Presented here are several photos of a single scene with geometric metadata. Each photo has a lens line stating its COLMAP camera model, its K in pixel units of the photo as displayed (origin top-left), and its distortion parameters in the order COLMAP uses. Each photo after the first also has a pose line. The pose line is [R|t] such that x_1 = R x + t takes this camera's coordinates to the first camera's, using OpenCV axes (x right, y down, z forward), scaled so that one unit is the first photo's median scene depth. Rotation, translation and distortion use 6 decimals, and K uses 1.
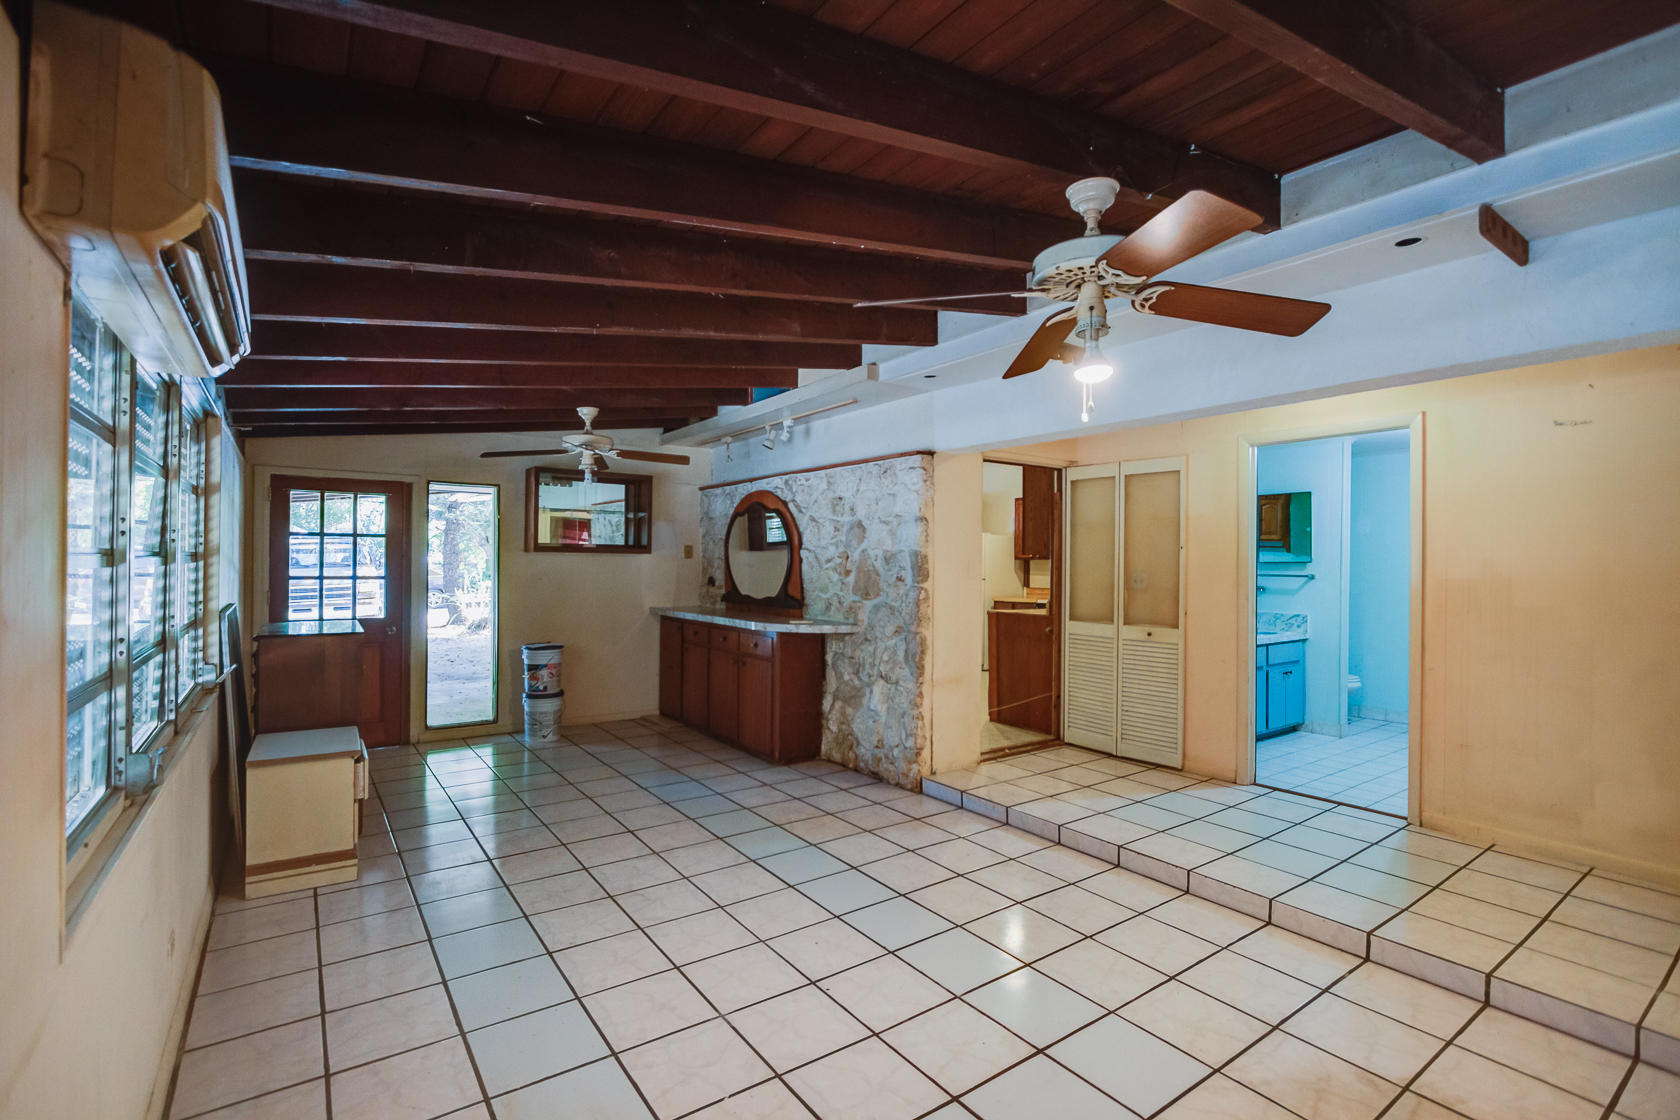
lens RADIAL K [[784.2, 0, 838.4], [0, 784.2, 562.4], [0, 0, 1]] dist [-0.022055, 0.006031]
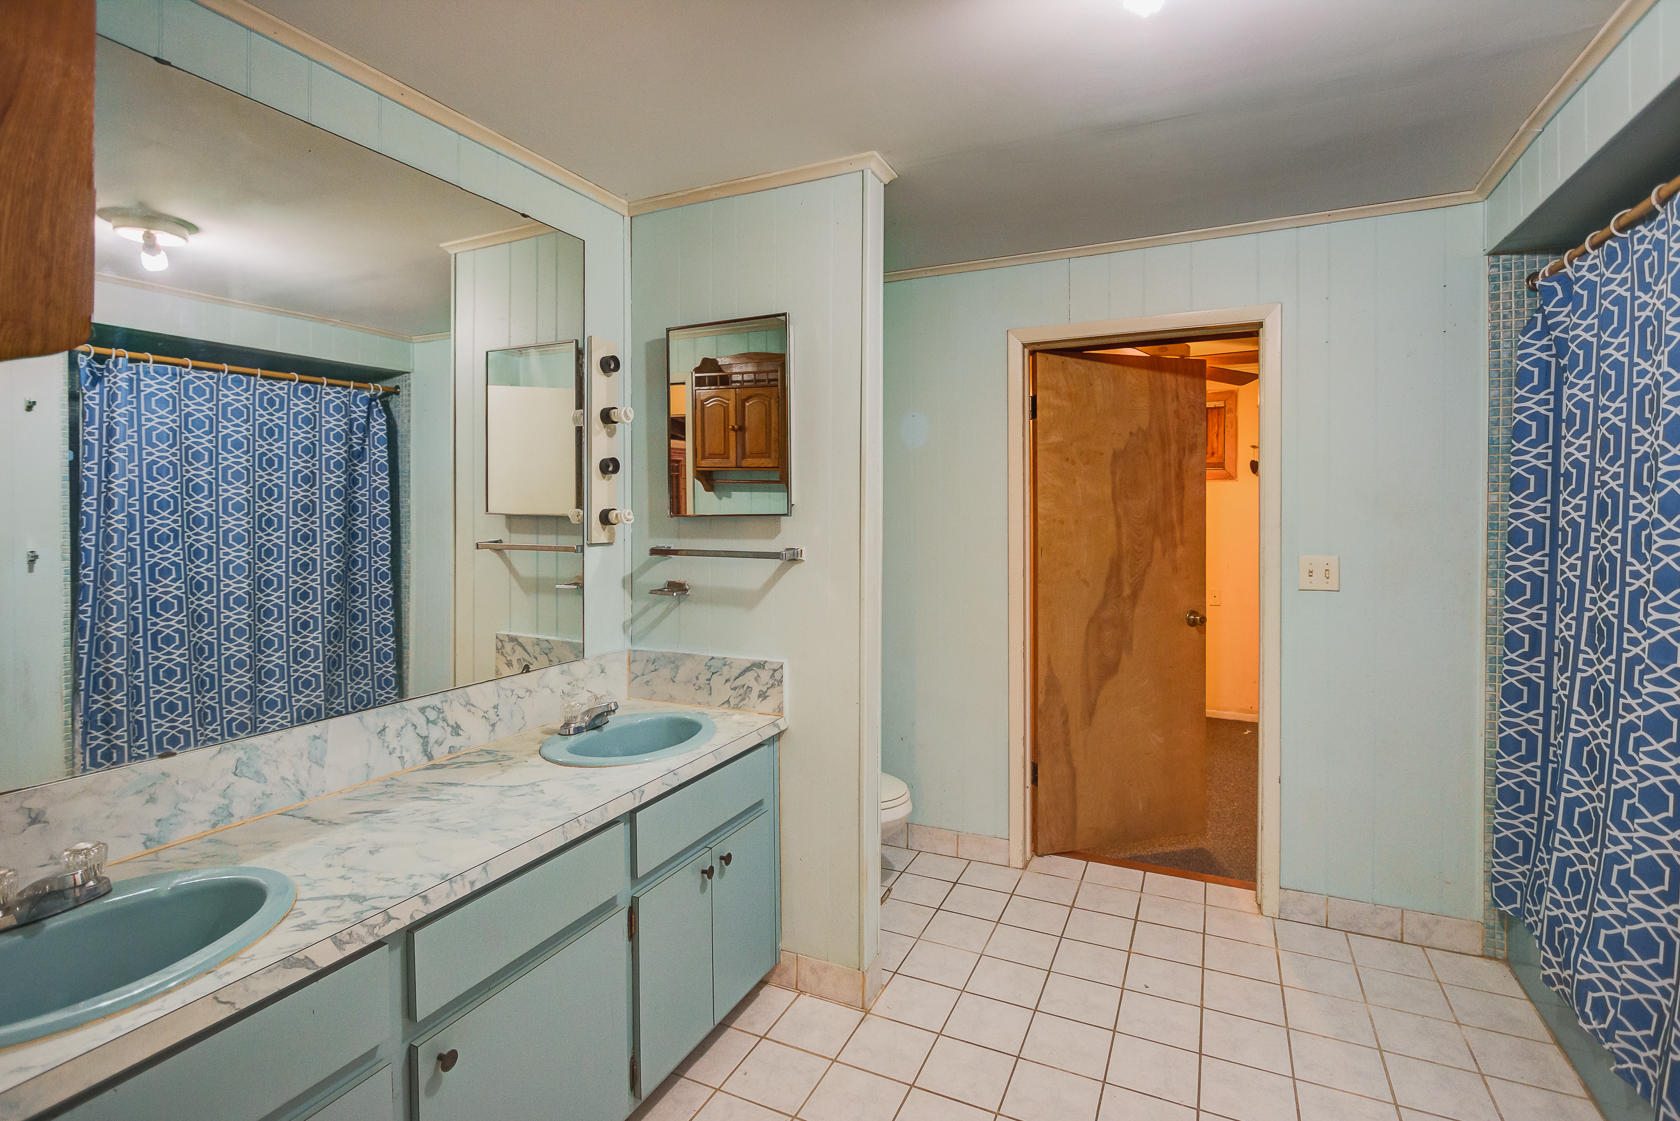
lens RADIAL K [[784.2, 0, 838.4], [0, 784.2, 562.9], [0, 0, 1]] dist [-0.022055, 0.006031]
pose [[0.868118, -0.034240, 0.495176, 0.443446], [0.009977, 0.998620, 0.051559, 0.003663], [-0.496258, -0.039819, 0.867262, 0.671424]]
